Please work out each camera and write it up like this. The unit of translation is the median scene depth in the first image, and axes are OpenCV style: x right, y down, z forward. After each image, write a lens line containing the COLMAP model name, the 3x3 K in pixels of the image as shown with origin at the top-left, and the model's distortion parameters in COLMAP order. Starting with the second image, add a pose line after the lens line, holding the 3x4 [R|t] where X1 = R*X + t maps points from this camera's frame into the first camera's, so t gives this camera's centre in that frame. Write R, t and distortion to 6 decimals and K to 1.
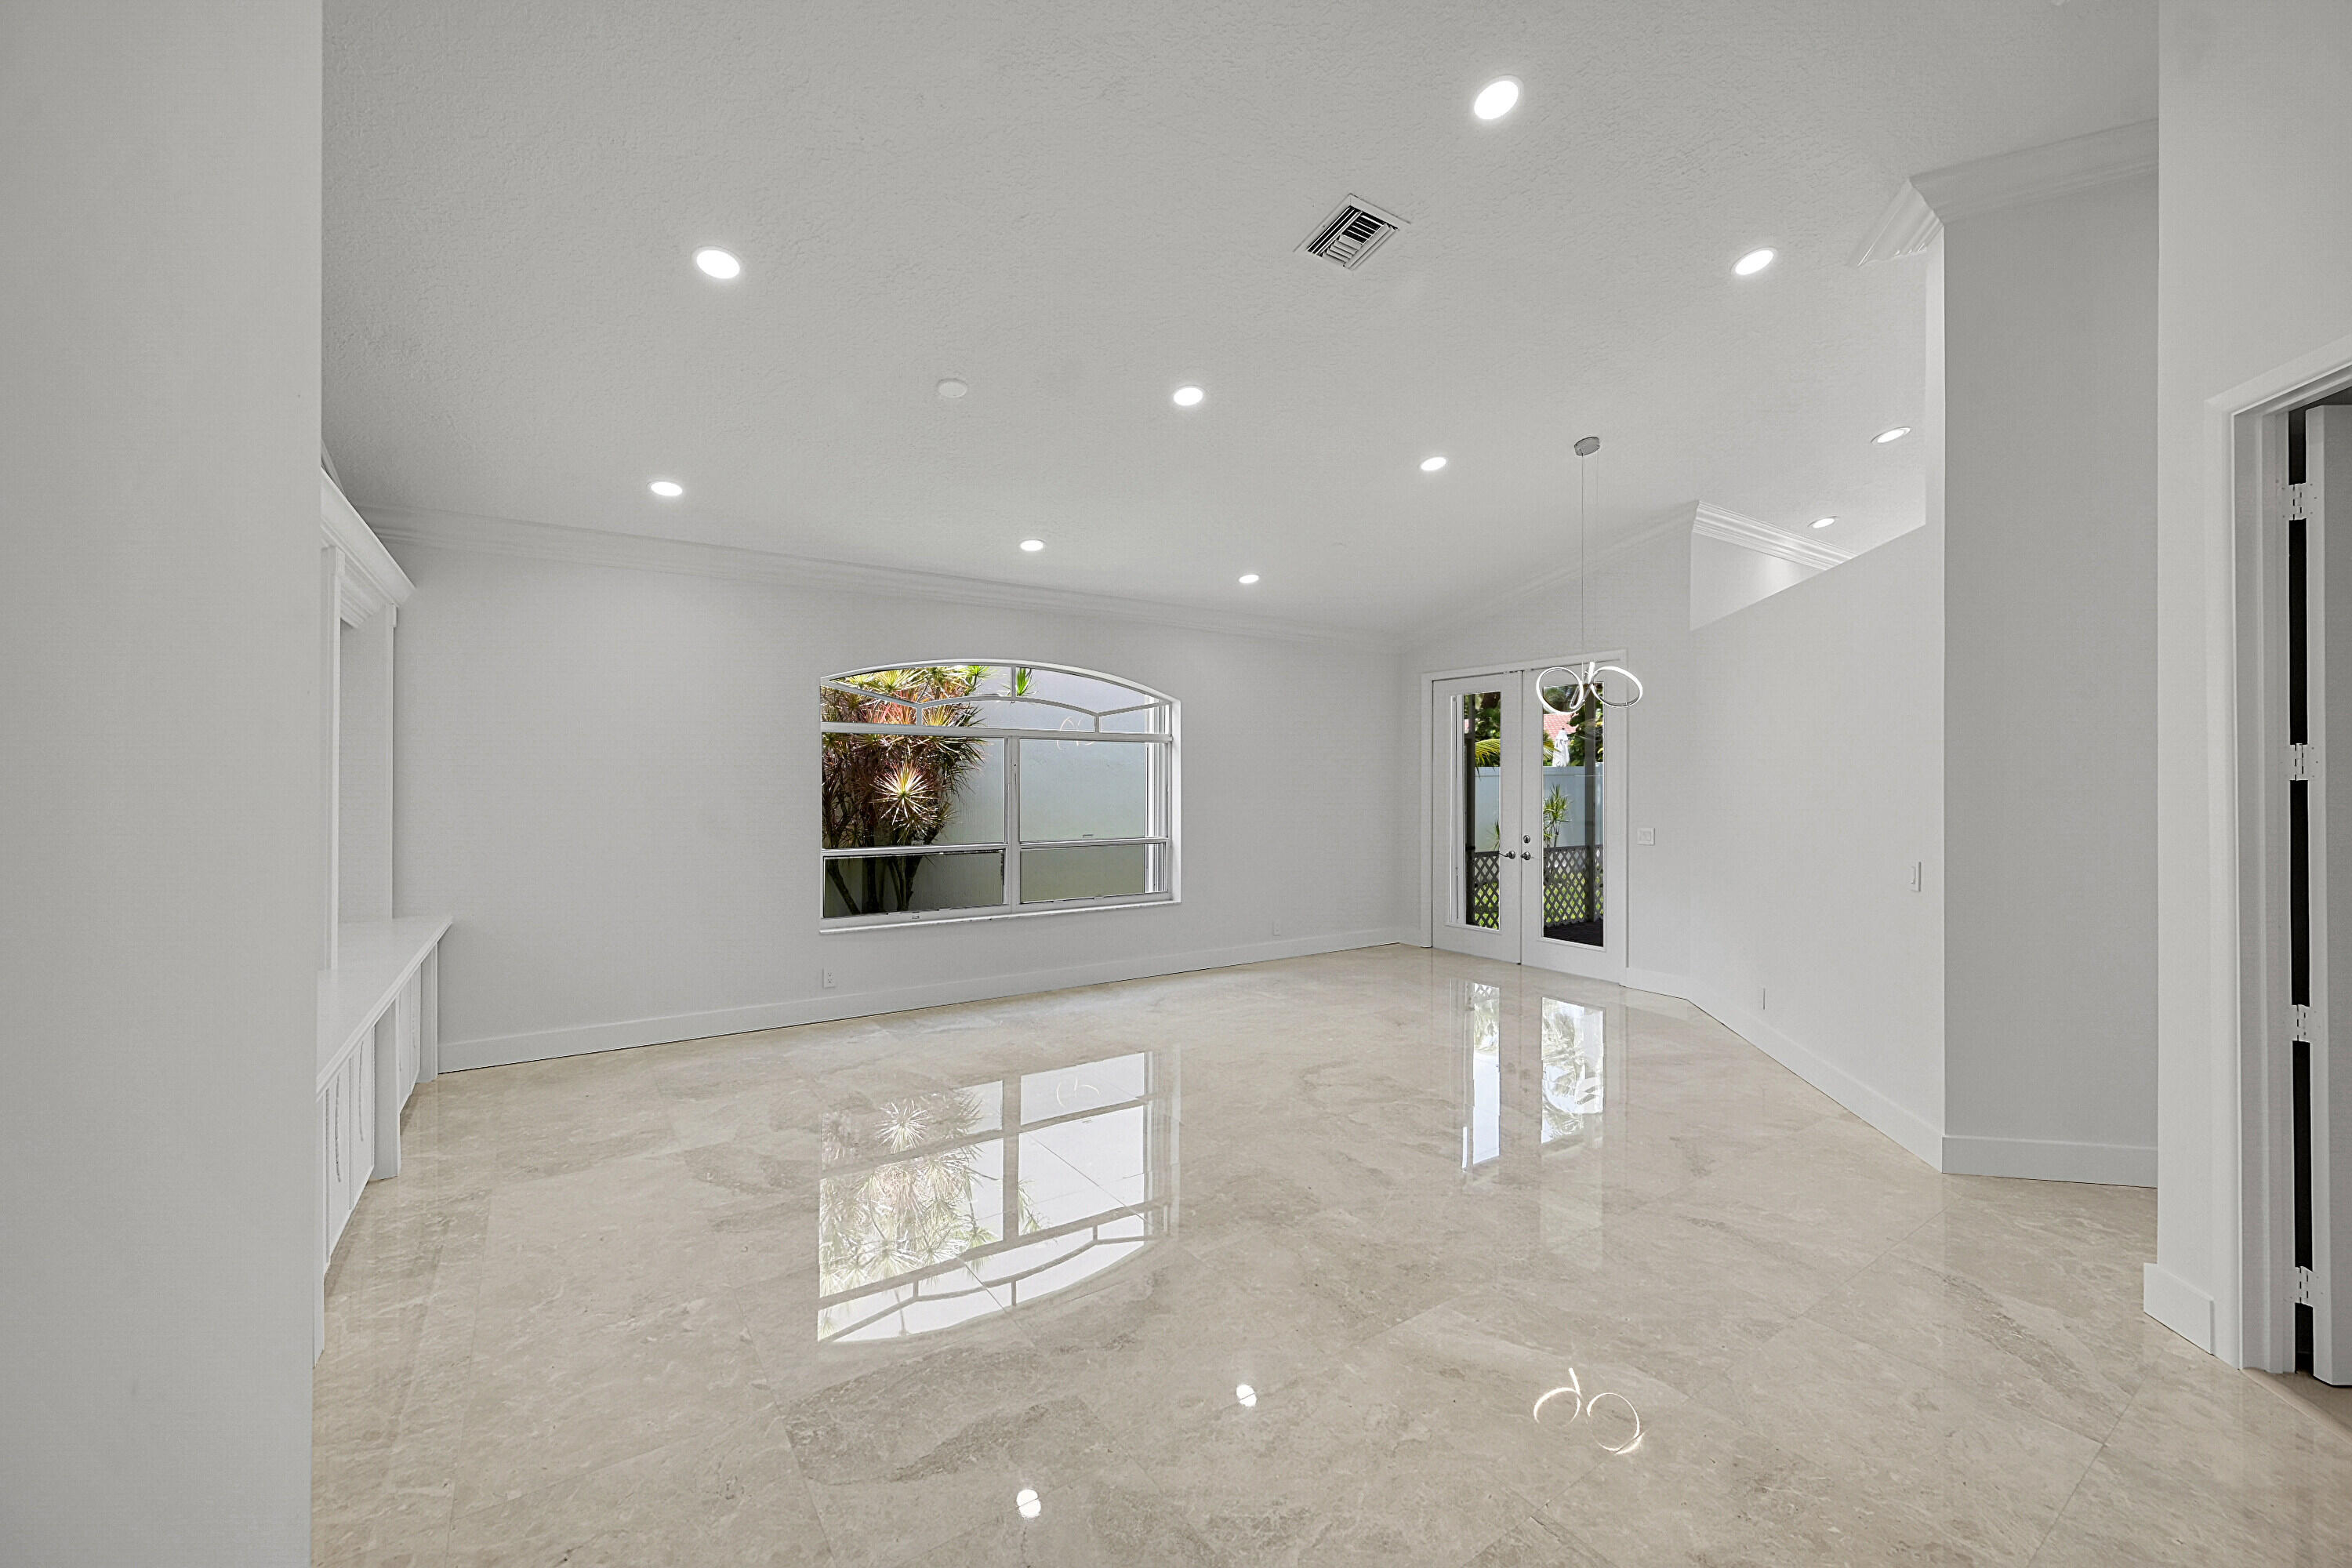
lens RADIAL K [[929.6, 0, 1177.8], [0, 929.6, 780.4], [0, 0, 1]] dist [-0.001052, 0.000132]
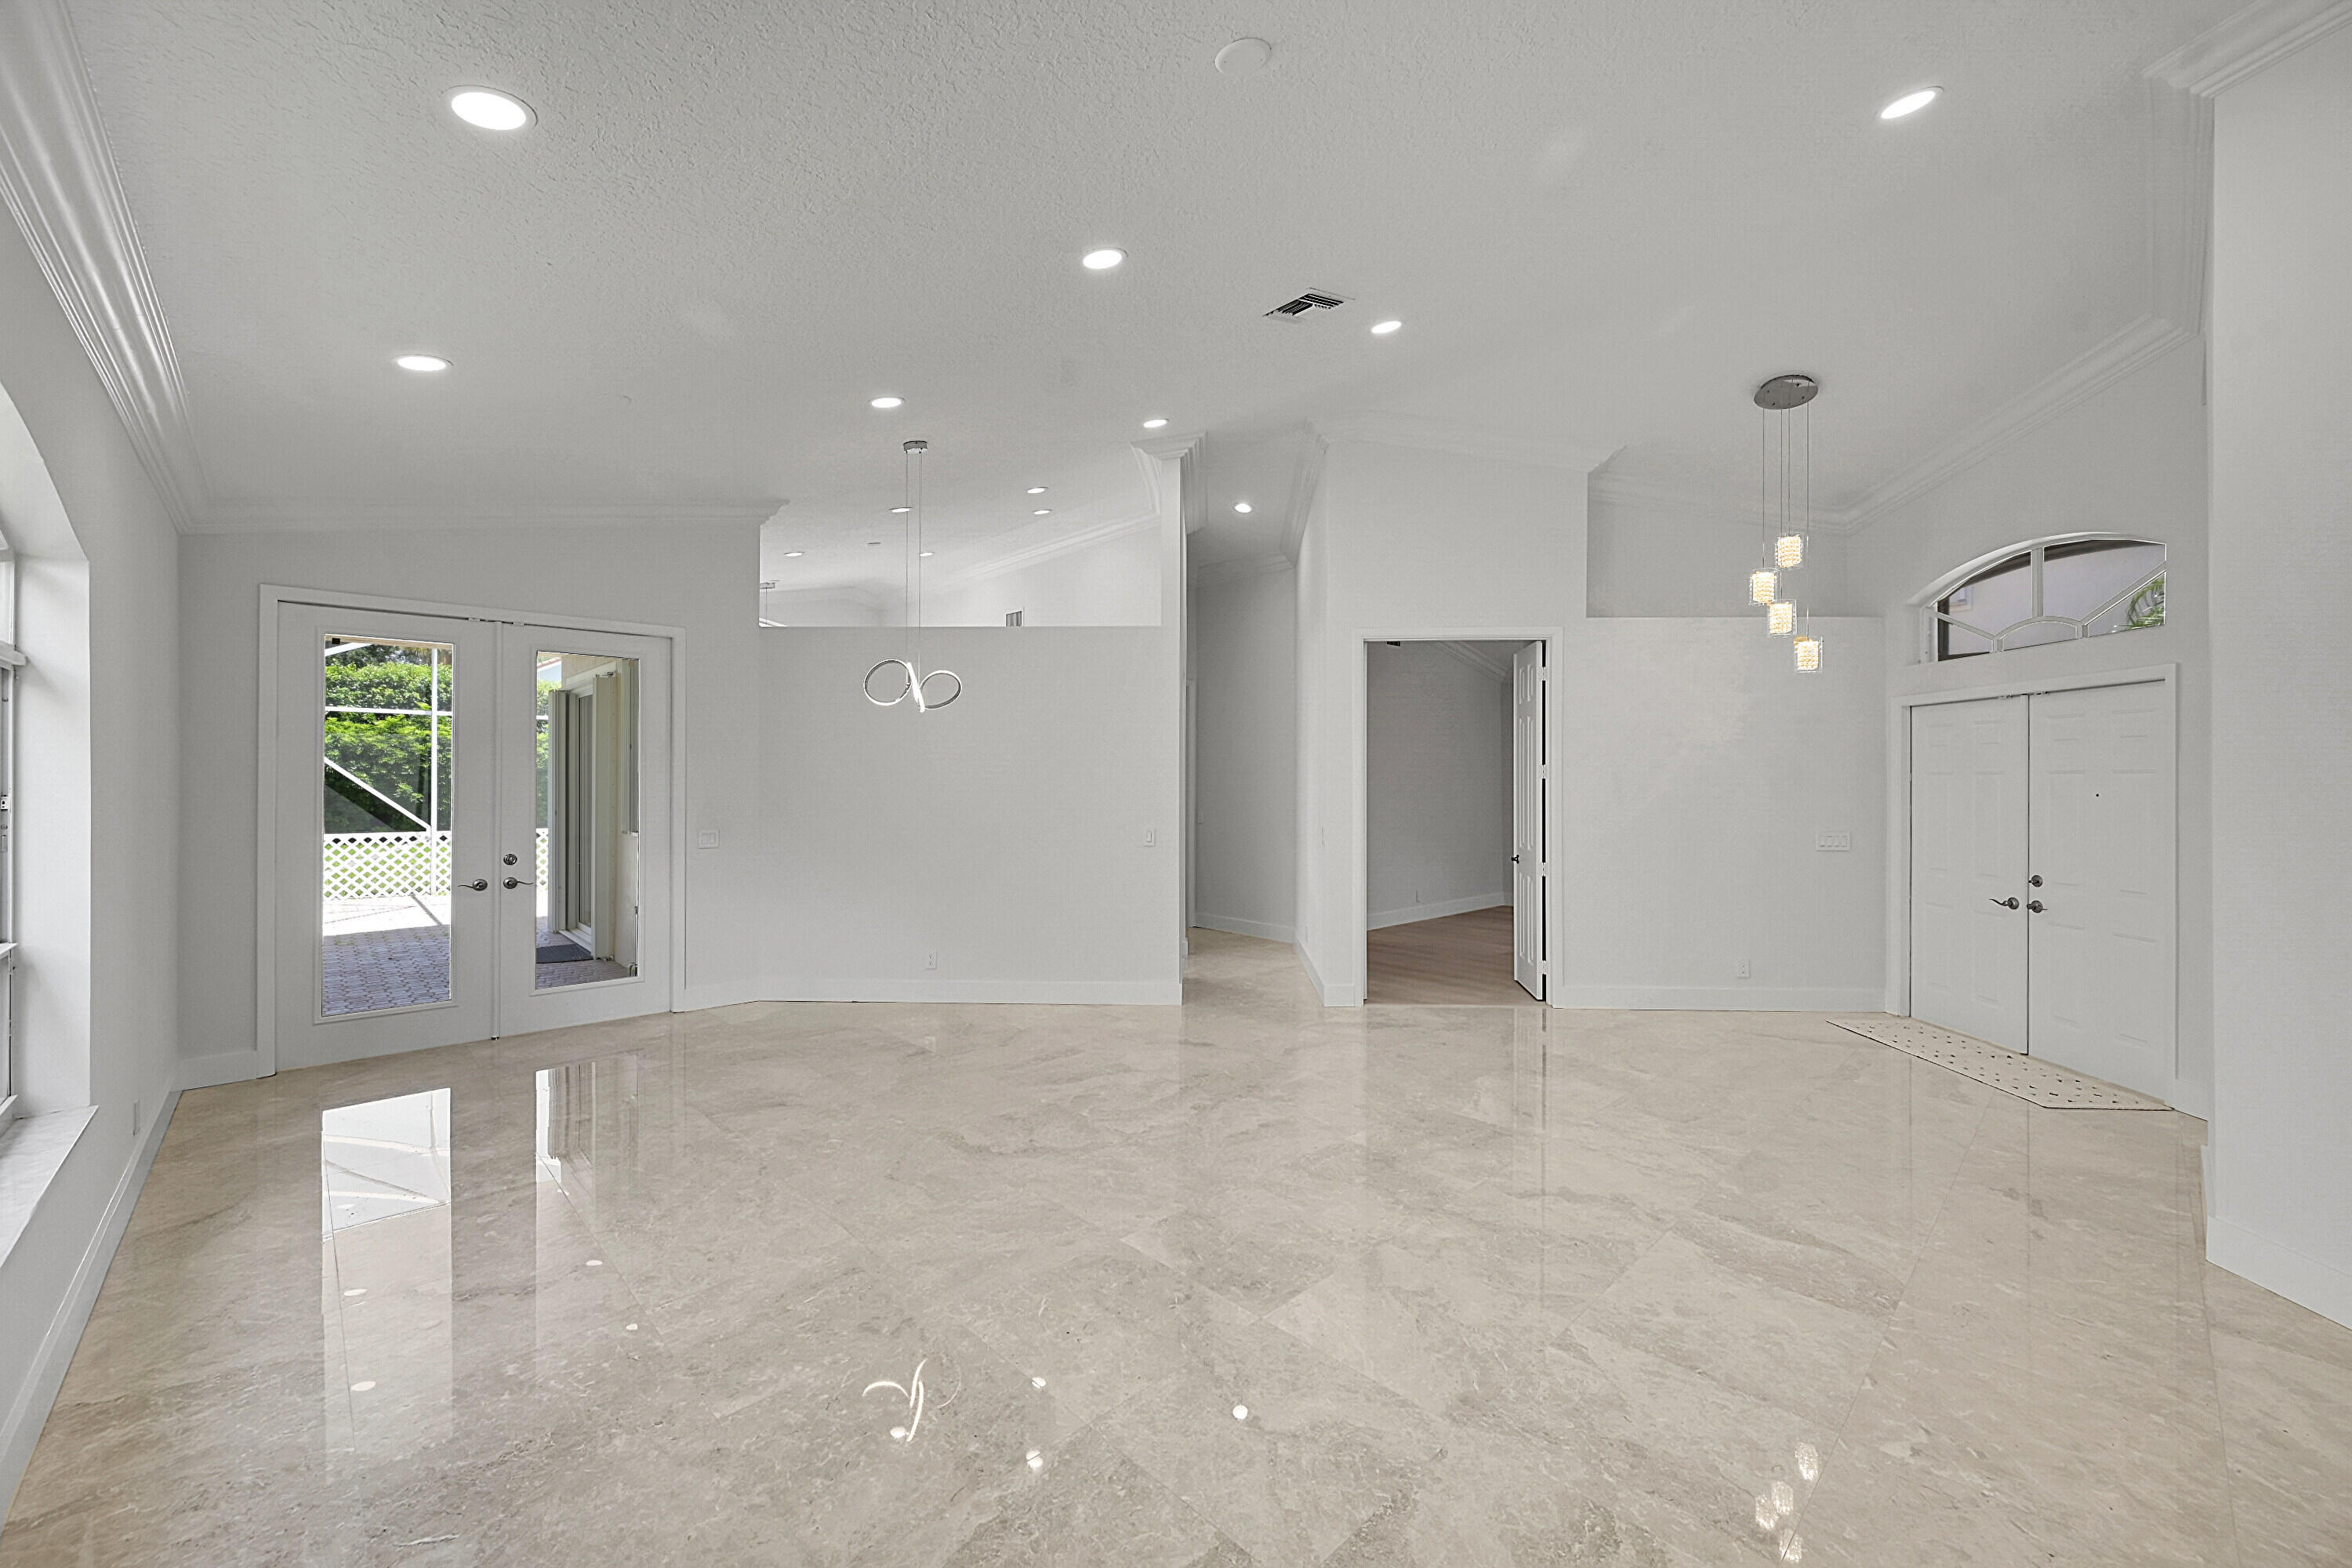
lens RADIAL K [[929.6, 0, 1176.3], [0, 929.6, 777.8], [0, 0, 1]] dist [-0.001052, 0.000132]
pose [[-0.170515, -0.002500, 0.985352, -0.974706], [-0.003841, 0.999991, 0.001872, -0.008409], [-0.985348, -0.003465, -0.170523, 1.422794]]
